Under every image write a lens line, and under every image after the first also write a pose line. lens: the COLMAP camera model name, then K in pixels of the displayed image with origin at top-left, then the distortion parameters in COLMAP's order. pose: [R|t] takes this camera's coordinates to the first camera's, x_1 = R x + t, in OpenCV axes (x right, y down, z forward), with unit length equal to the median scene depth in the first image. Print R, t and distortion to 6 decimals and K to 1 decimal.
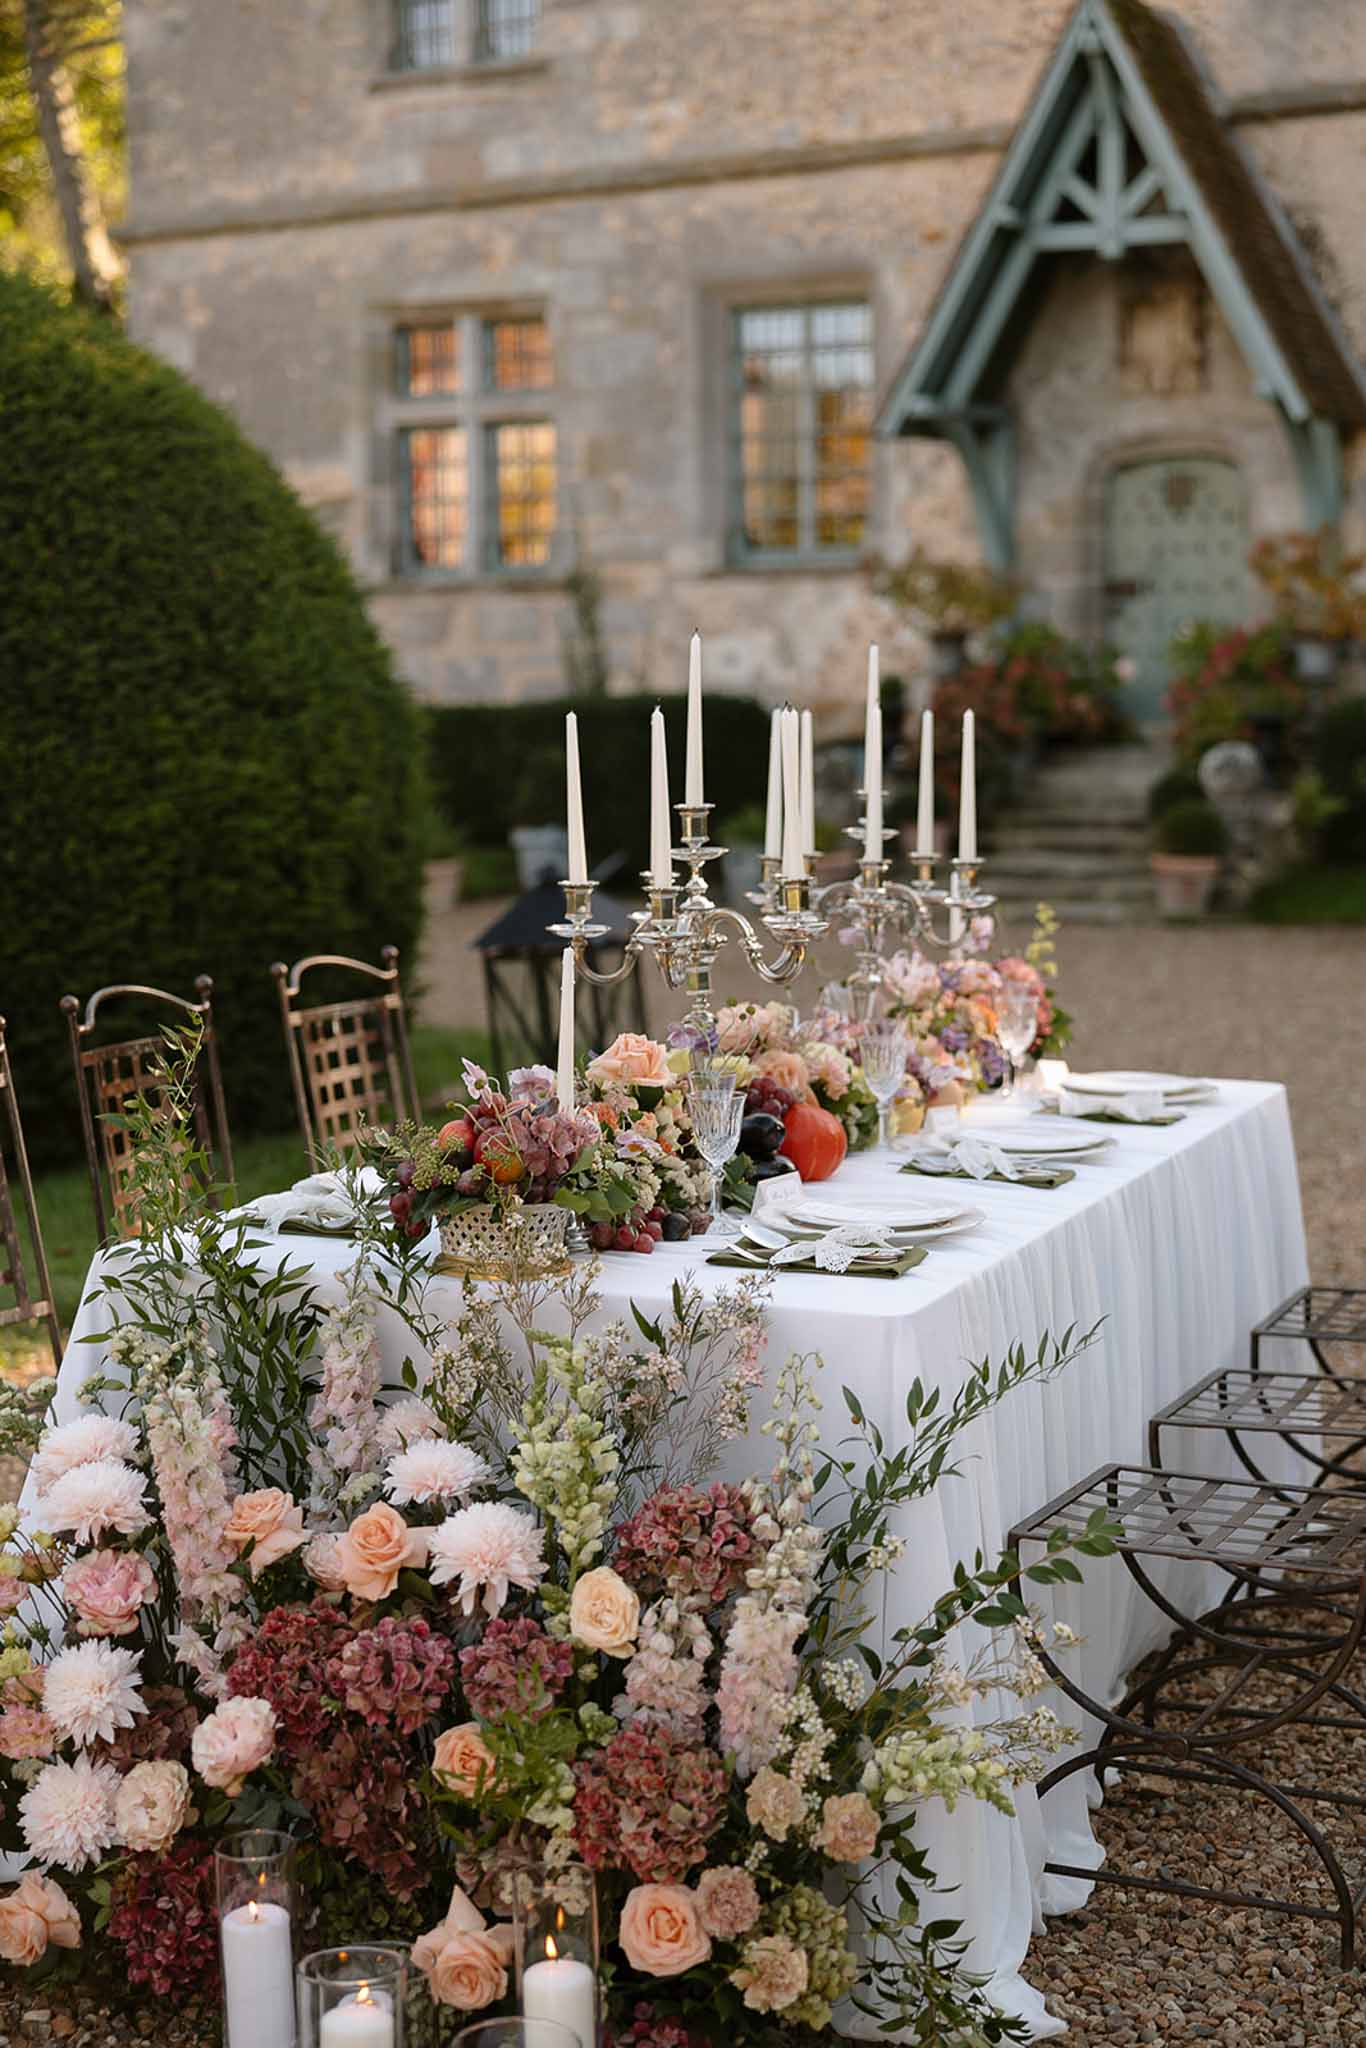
lens RADIAL K [[3068.7, 0, 683.0], [0, 3068.7, 1024.0], [0, 0, 1]] dist [0.011549, -0.020302]
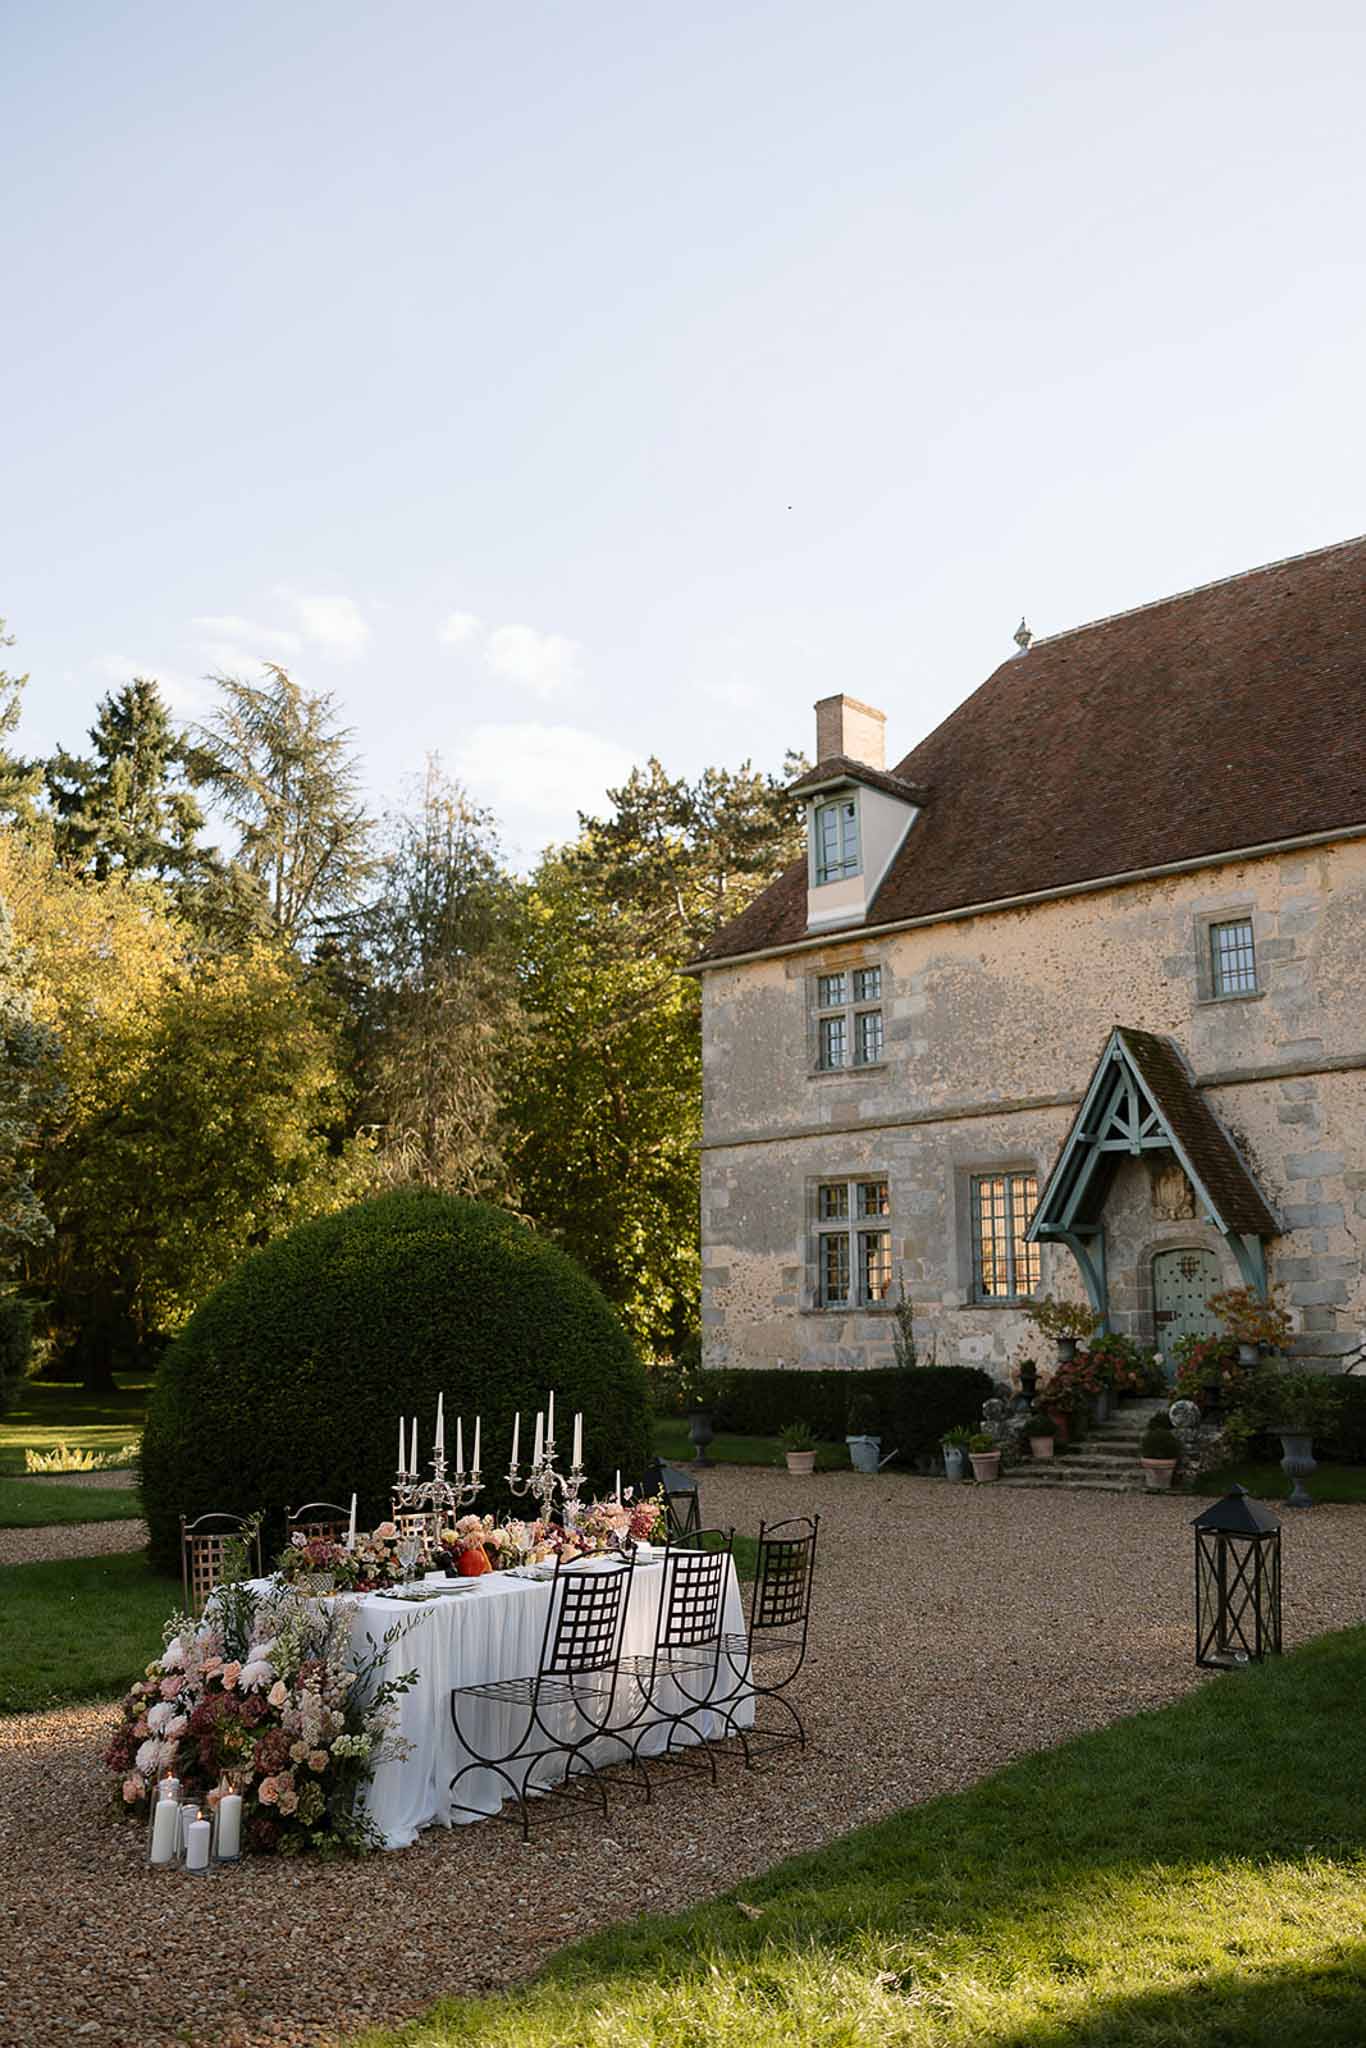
lens RADIAL K [[1602.4, 0, 683.0], [0, 1602.4, 1024.0], [0, 0, 1]] dist [0.005626, 0.001609]
pose [[0.971480, -0.040504, -0.233636, 0.560405], [-0.032760, 0.952928, -0.301422, 0.001928], [0.234847, 0.300480, 0.924424, -0.506383]]
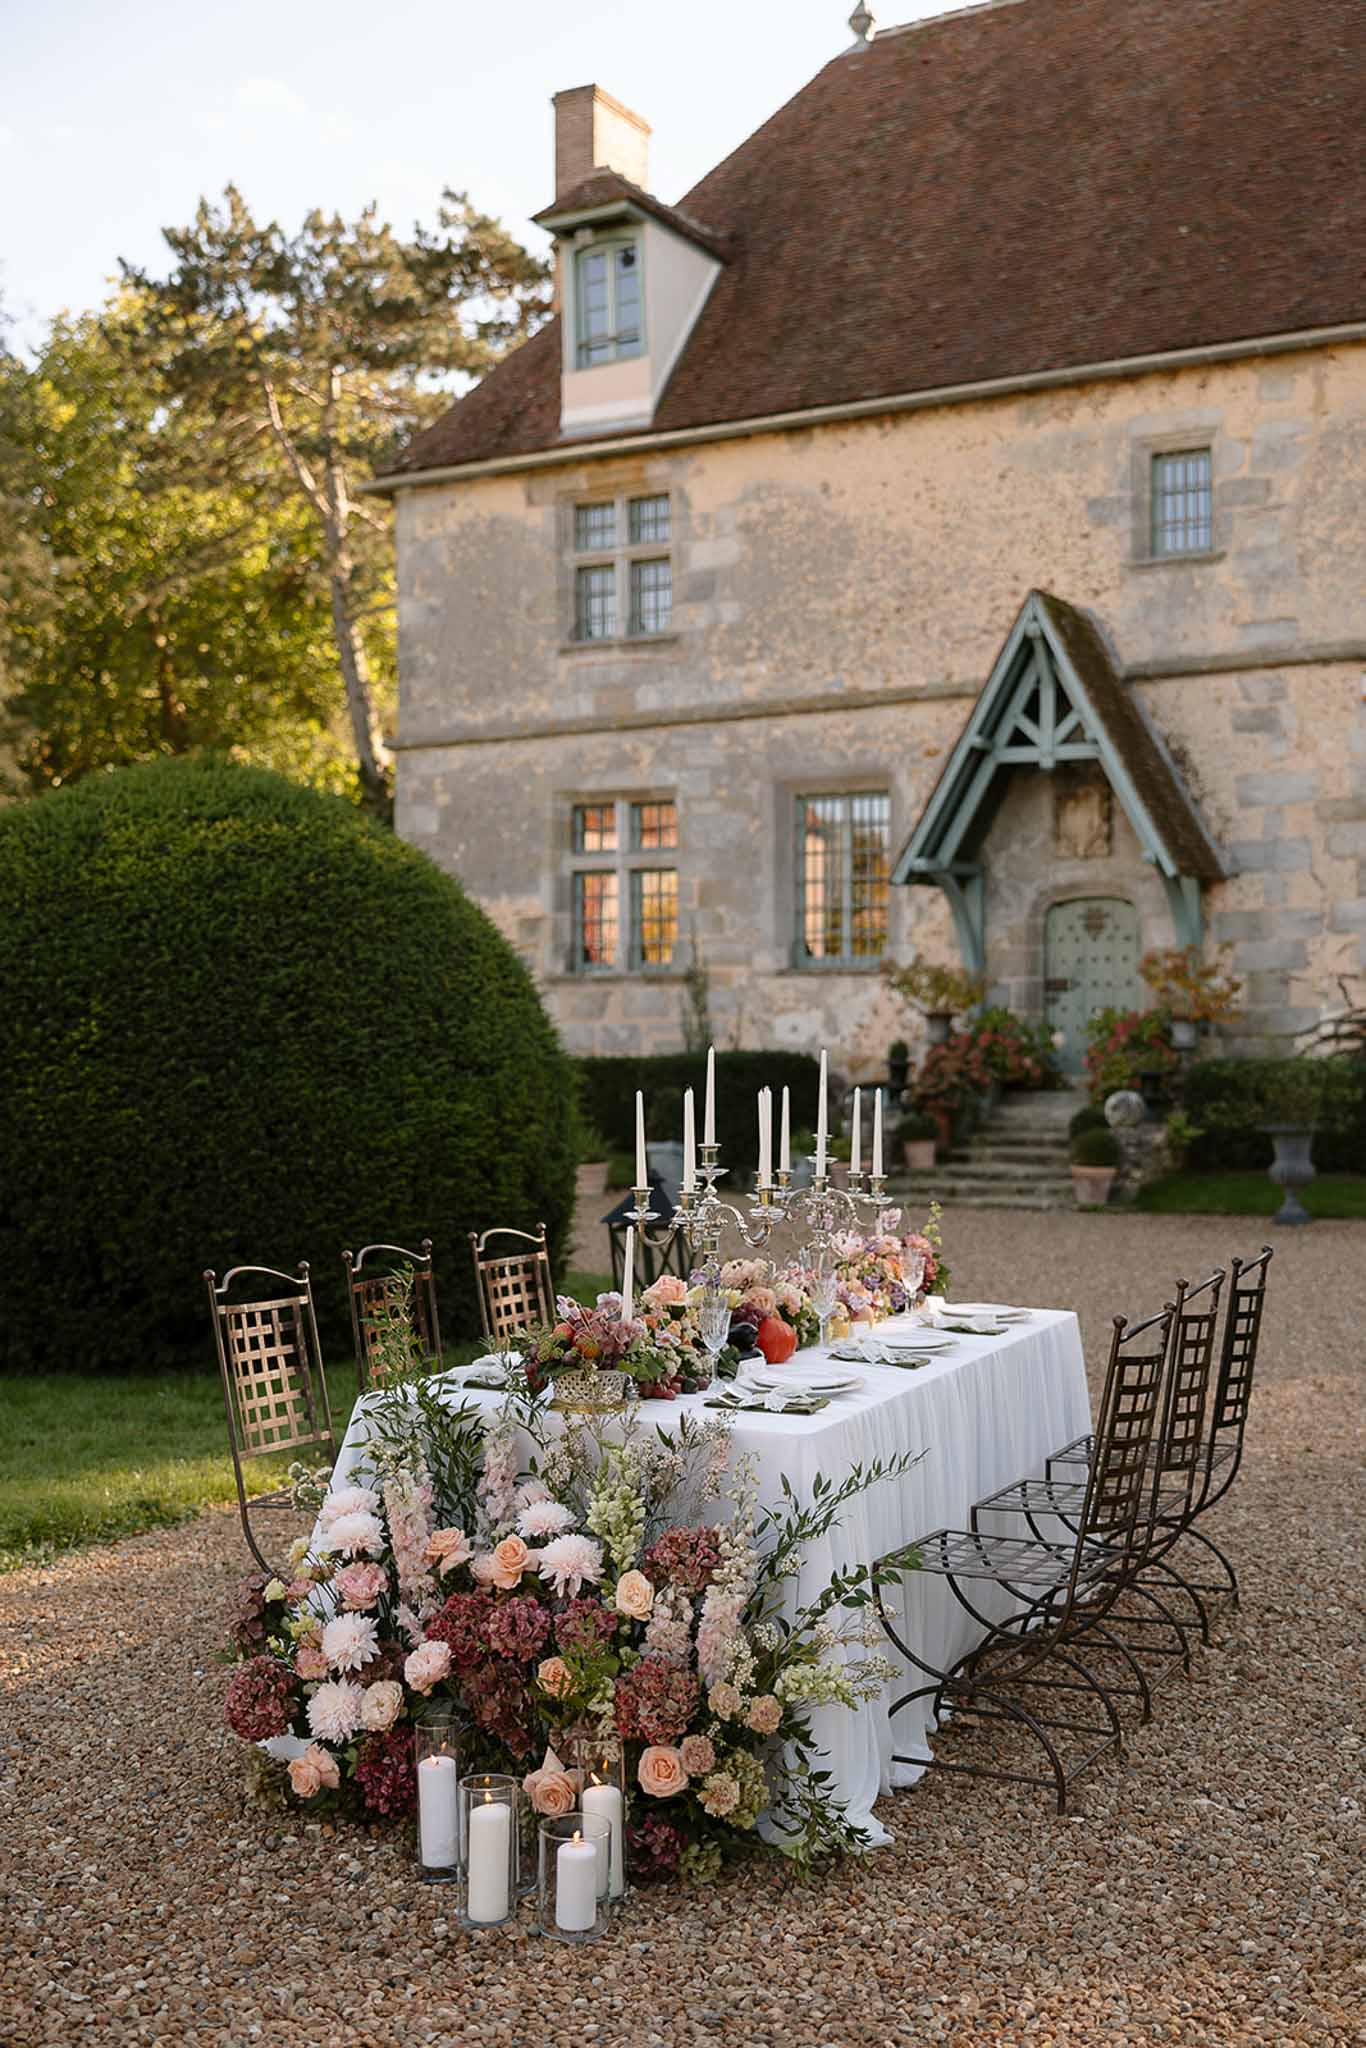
lens RADIAL K [[2138.5, 0, 753.2], [0, 2138.5, 1054.1], [0, 0, 1]] dist [-0.014129, 0.041276]
pose [[0.999910, 0.009702, -0.009318, 0.034312], [-0.010615, 0.994571, -0.103516, 0.002862], [0.008263, 0.103606, 0.994584, -0.183202]]
